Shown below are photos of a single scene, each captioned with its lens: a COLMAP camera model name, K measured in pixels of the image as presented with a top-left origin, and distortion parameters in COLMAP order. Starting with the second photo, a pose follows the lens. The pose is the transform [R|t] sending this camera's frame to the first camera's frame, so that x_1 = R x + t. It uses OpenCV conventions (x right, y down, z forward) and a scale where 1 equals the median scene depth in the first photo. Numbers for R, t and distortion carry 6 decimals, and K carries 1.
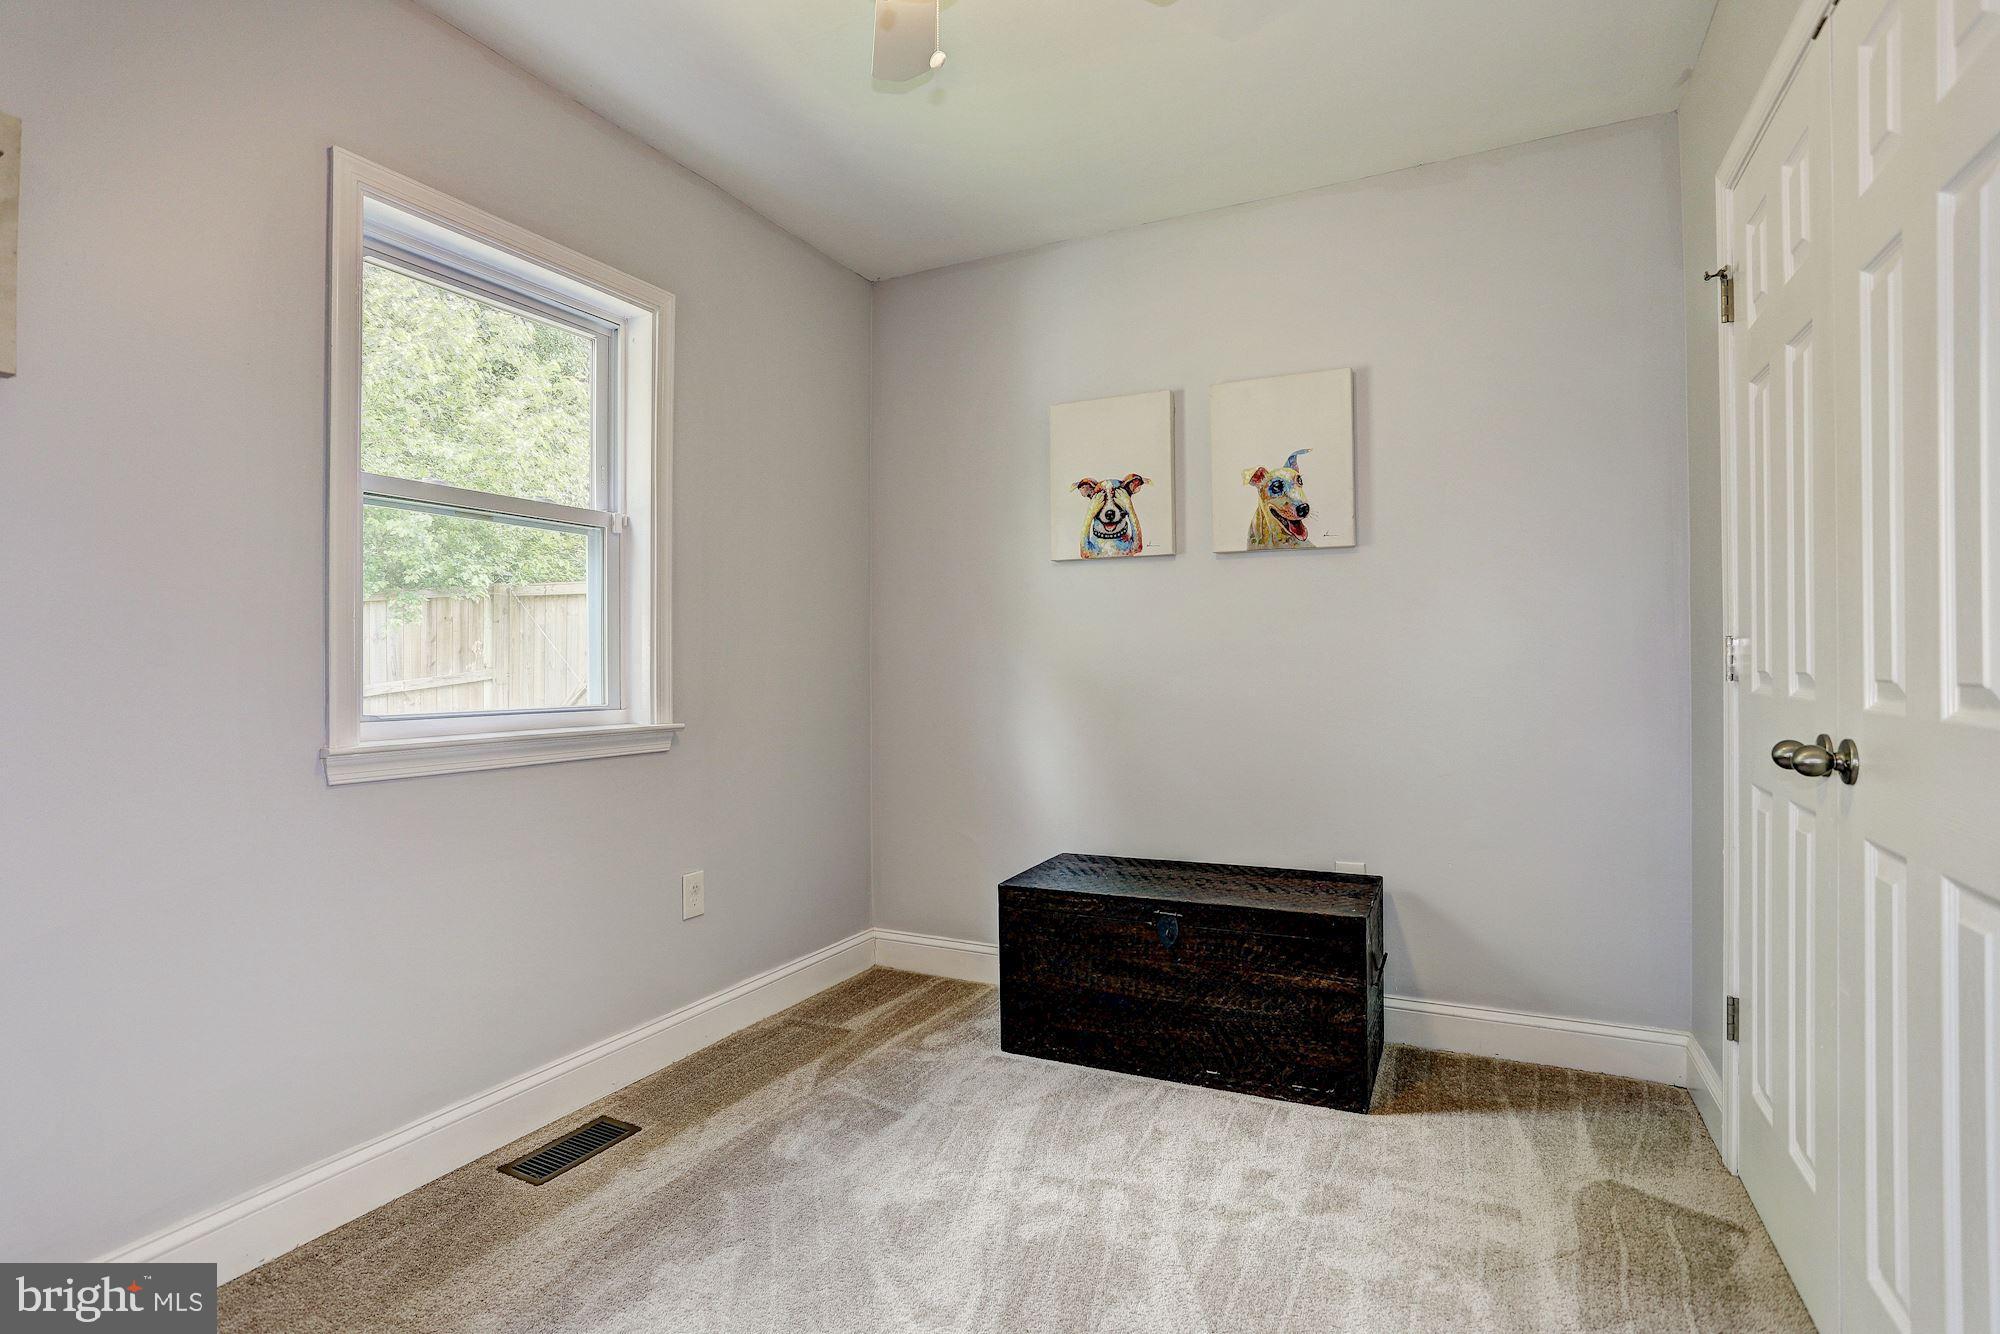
lens RADIAL K [[973.2, 0, 999.1], [0, 973.2, 661.0], [0, 0, 1]] dist [-0.088918, 0.056842]
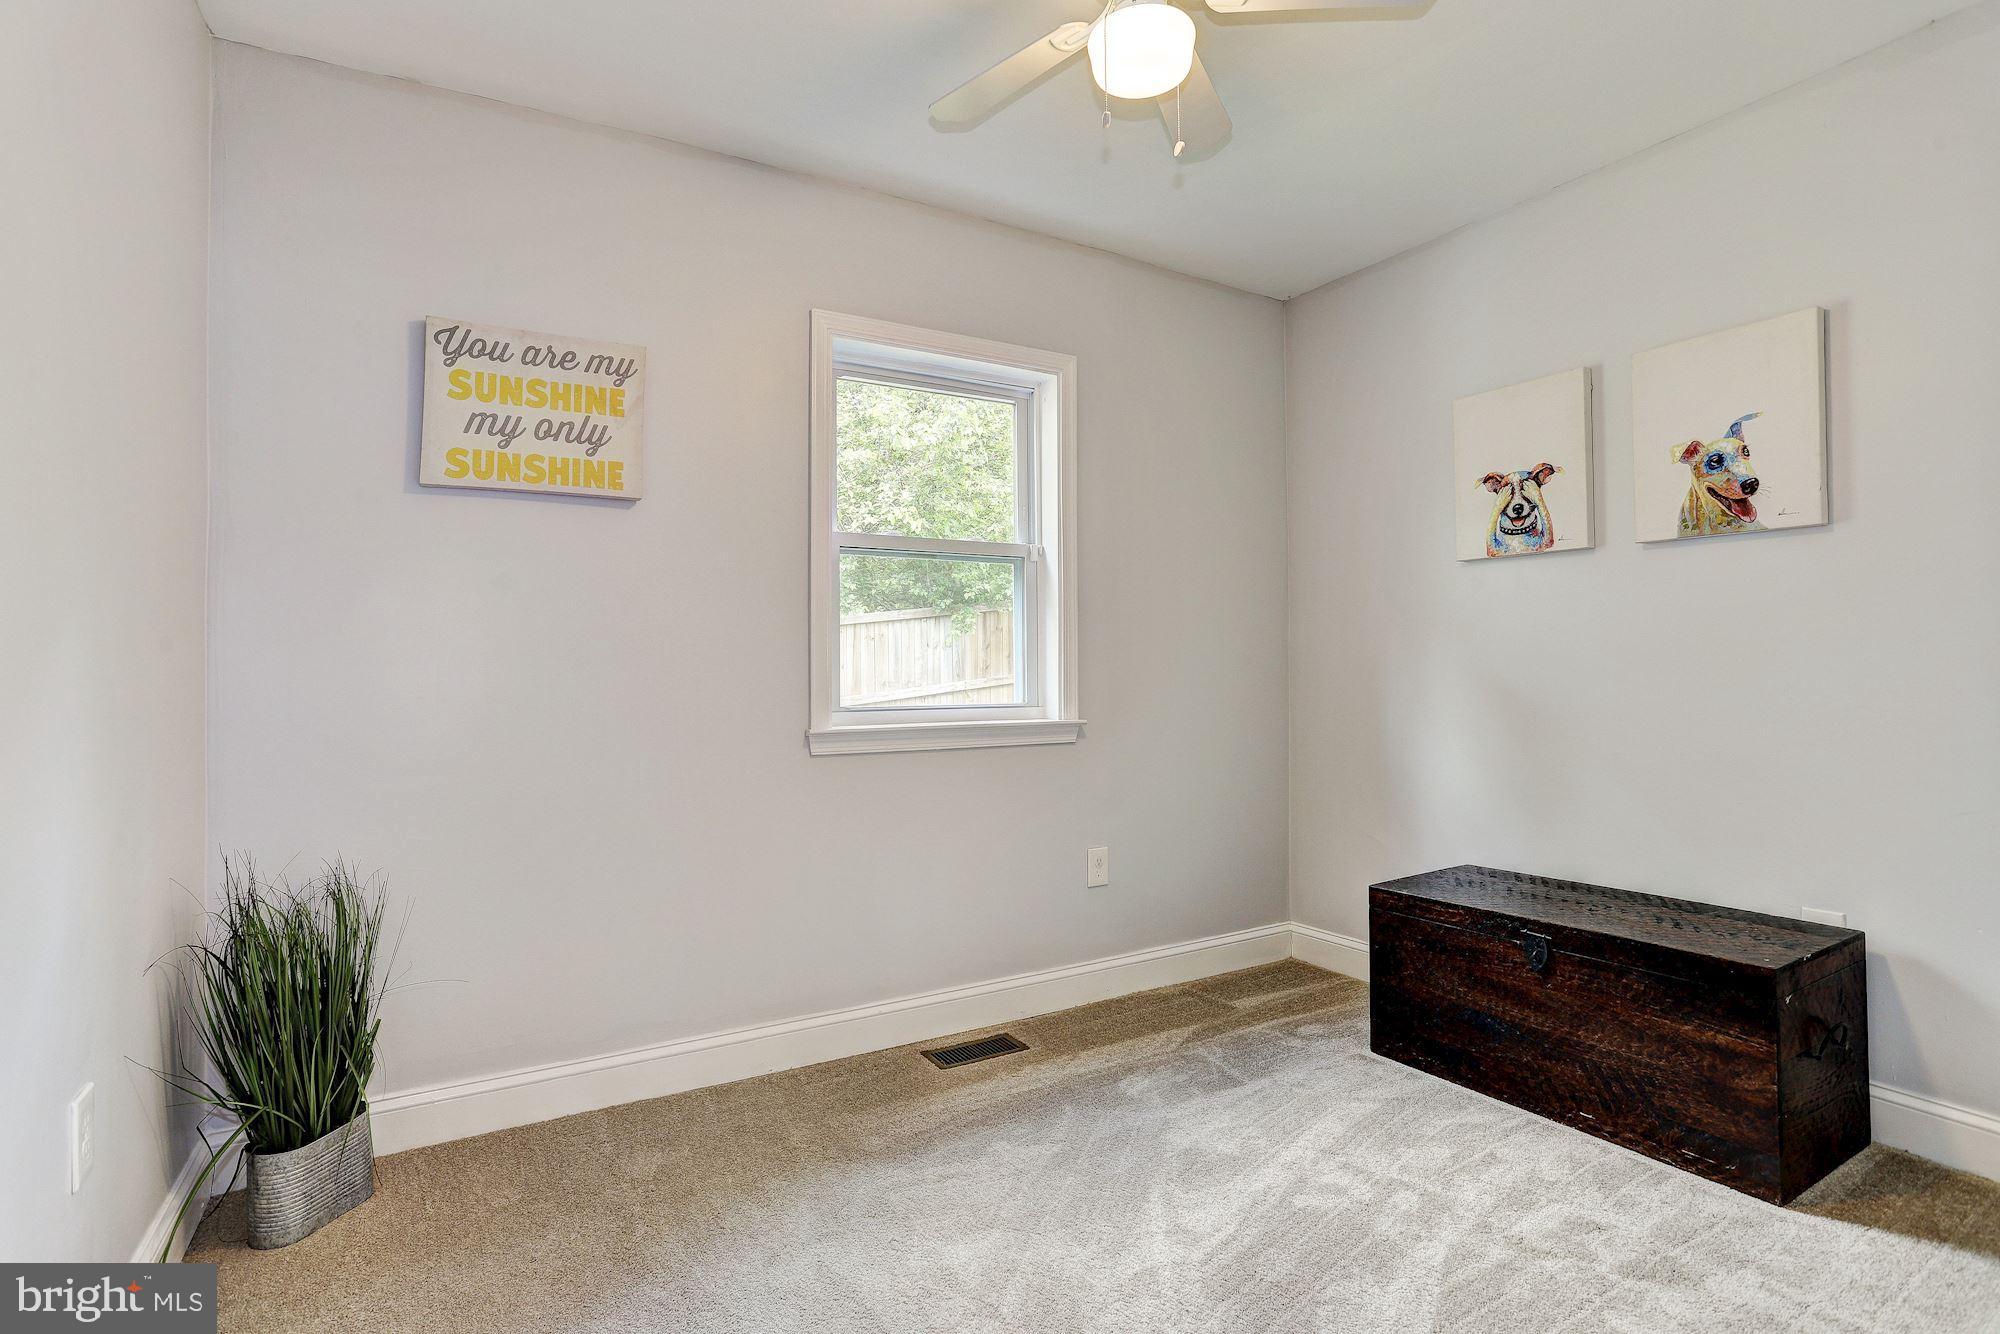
lens RADIAL K [[973.0, 0, 996.1], [0, 973.0, 663.2], [0, 0, 1]] dist [-0.064875, 0.030225]
pose [[0.841758, -0.004289, -0.539839, 0.224231], [0.005042, 0.999987, -0.000083, -0.004753], [0.539832, -0.002653, 0.841769, -0.061420]]
